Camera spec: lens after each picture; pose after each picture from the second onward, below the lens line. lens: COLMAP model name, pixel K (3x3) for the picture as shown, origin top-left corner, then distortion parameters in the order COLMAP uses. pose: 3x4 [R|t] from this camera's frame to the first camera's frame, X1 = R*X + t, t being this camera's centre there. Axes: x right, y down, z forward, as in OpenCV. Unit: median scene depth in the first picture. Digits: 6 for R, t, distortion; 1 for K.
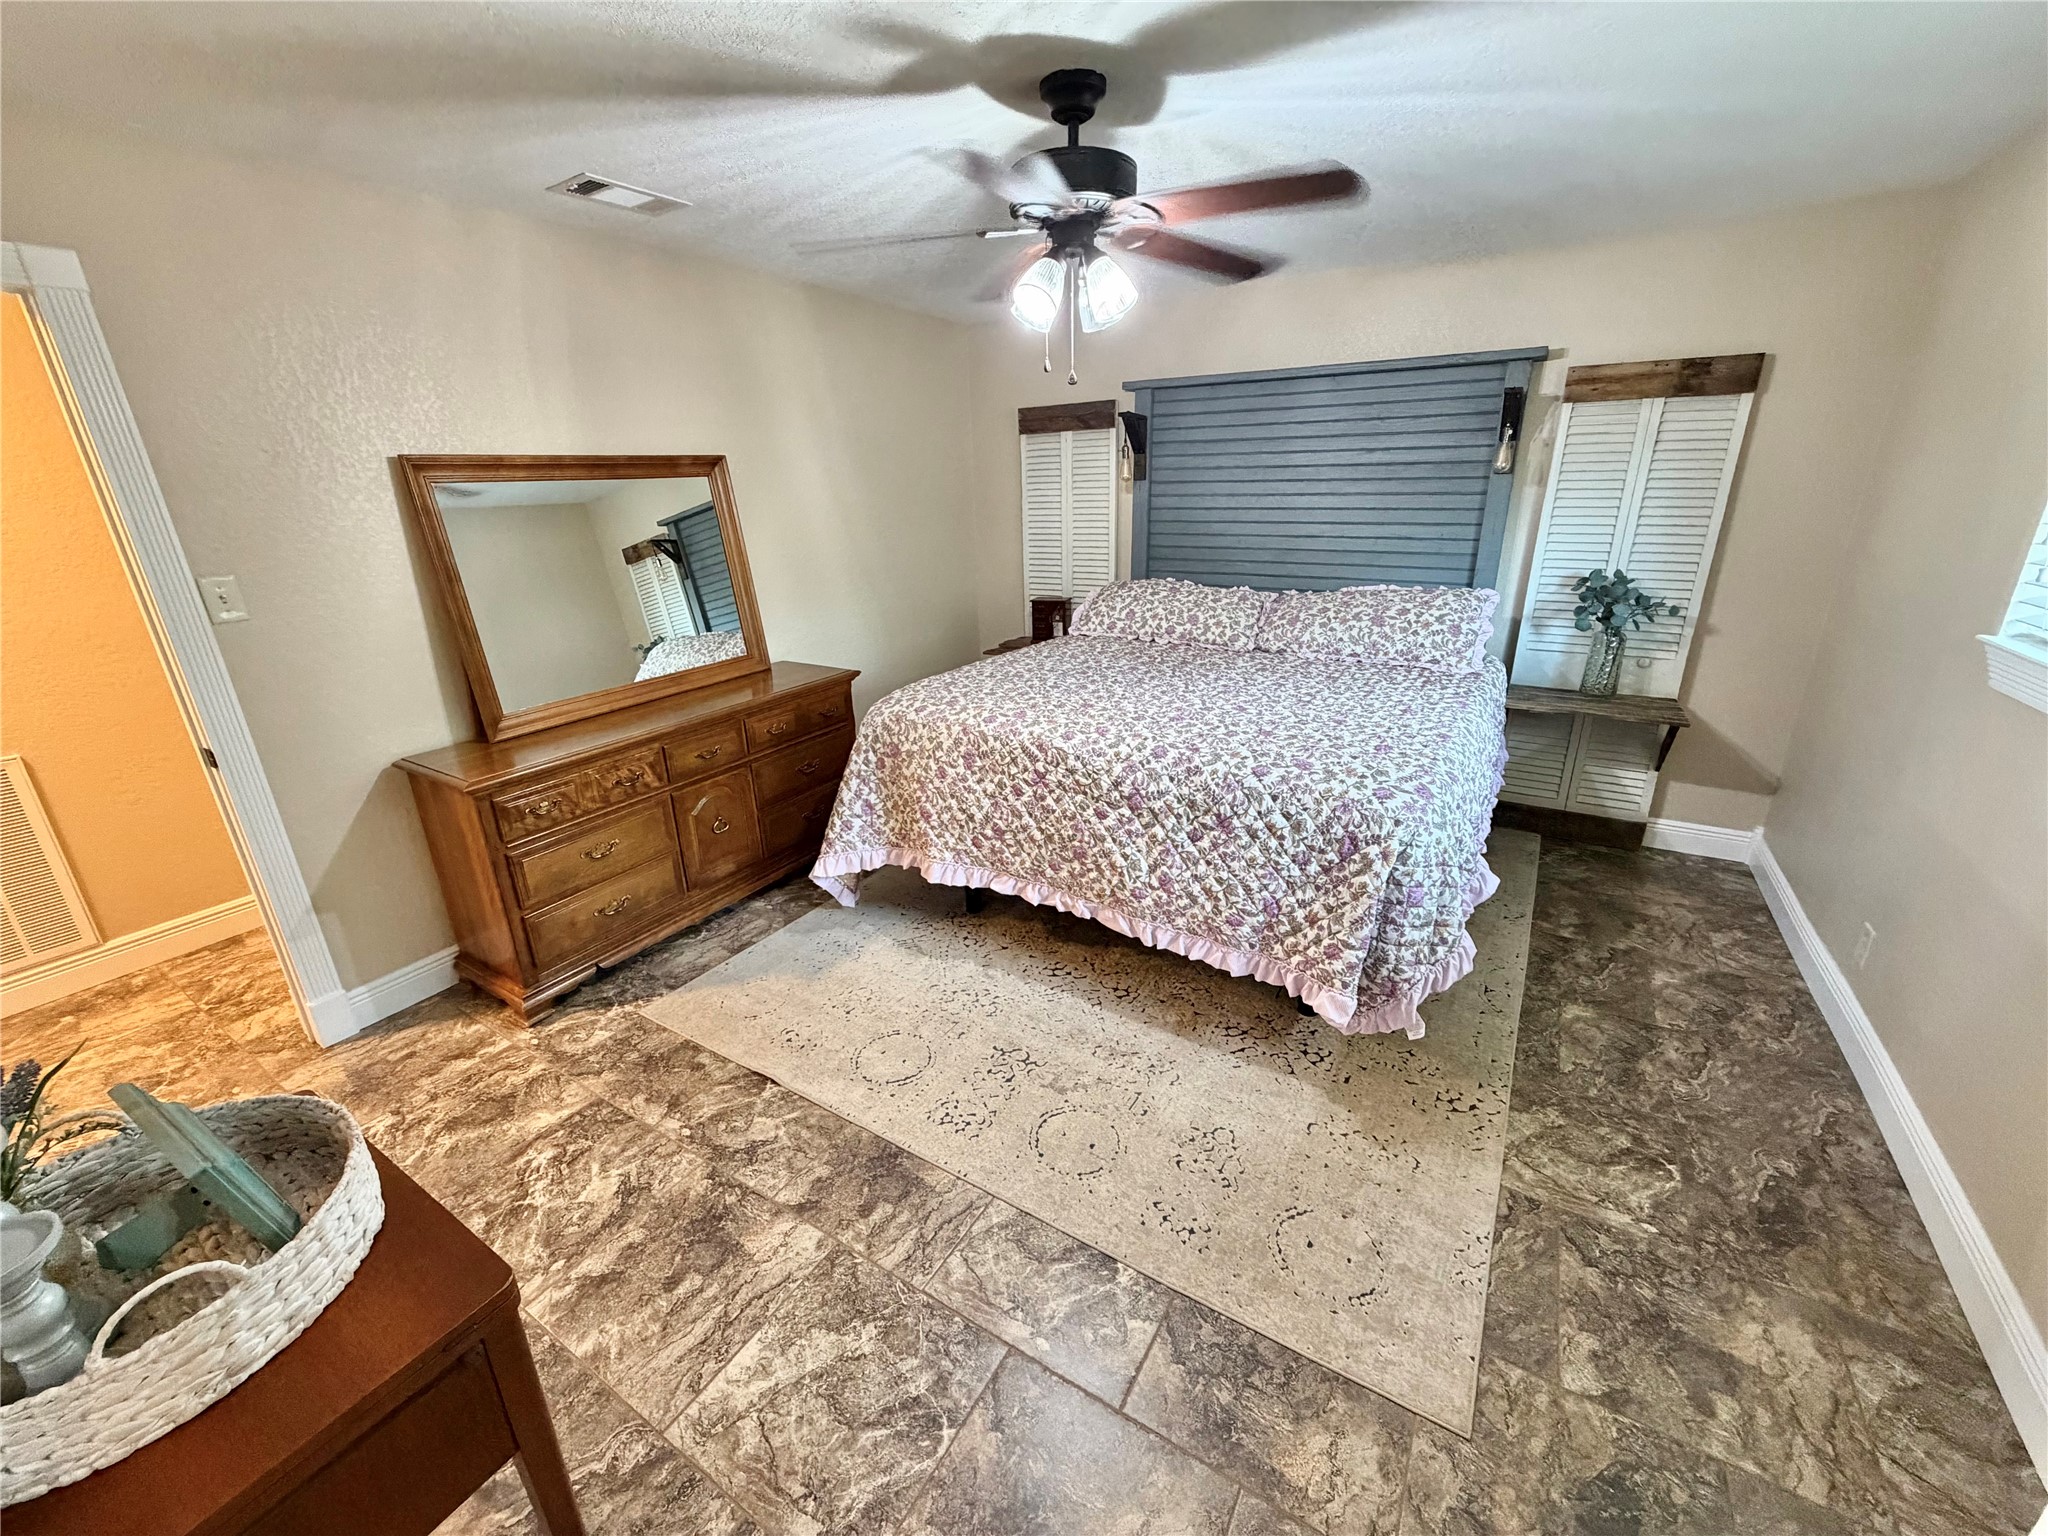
lens RADIAL K [[816.5, 0, 1014.9], [0, 816.5, 769.1], [0, 0, 1]] dist [-0.000972, 0.000561]
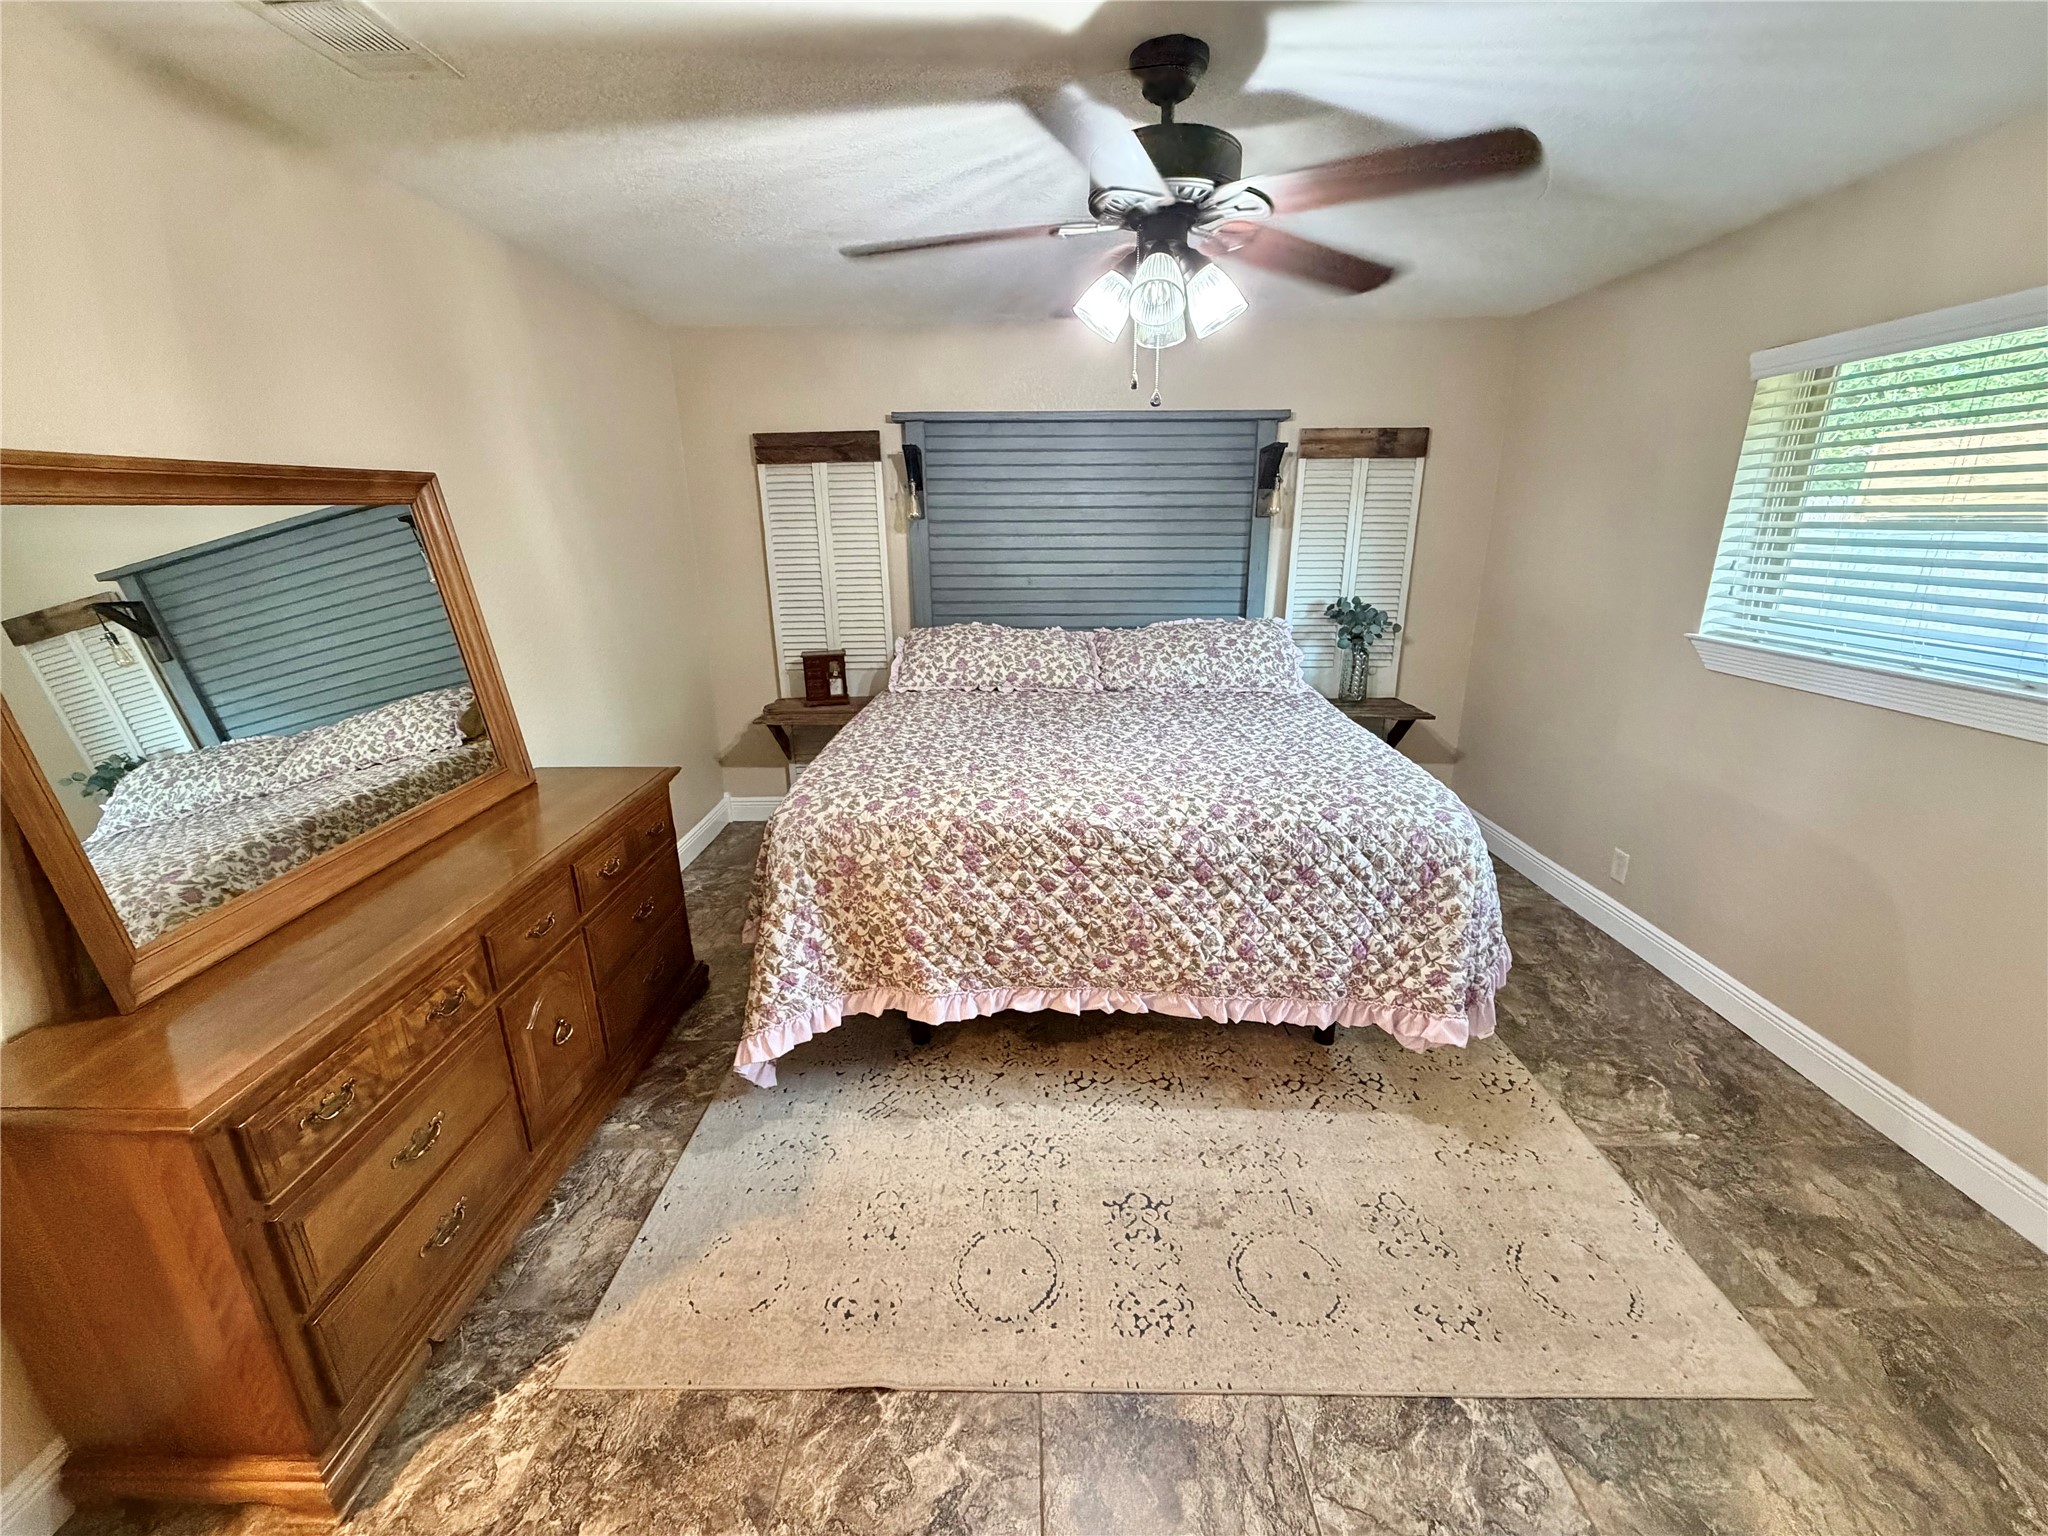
lens RADIAL K [[816.5, 0, 1025.9], [0, 816.5, 770.1], [0, 0, 1]] dist [-0.000972, 0.000561]
pose [[0.852187, -0.141707, 0.503683, -0.375416], [0.164202, 0.986427, -0.000293, -0.083195], [-0.496805, 0.082956, 0.863889, 0.257318]]
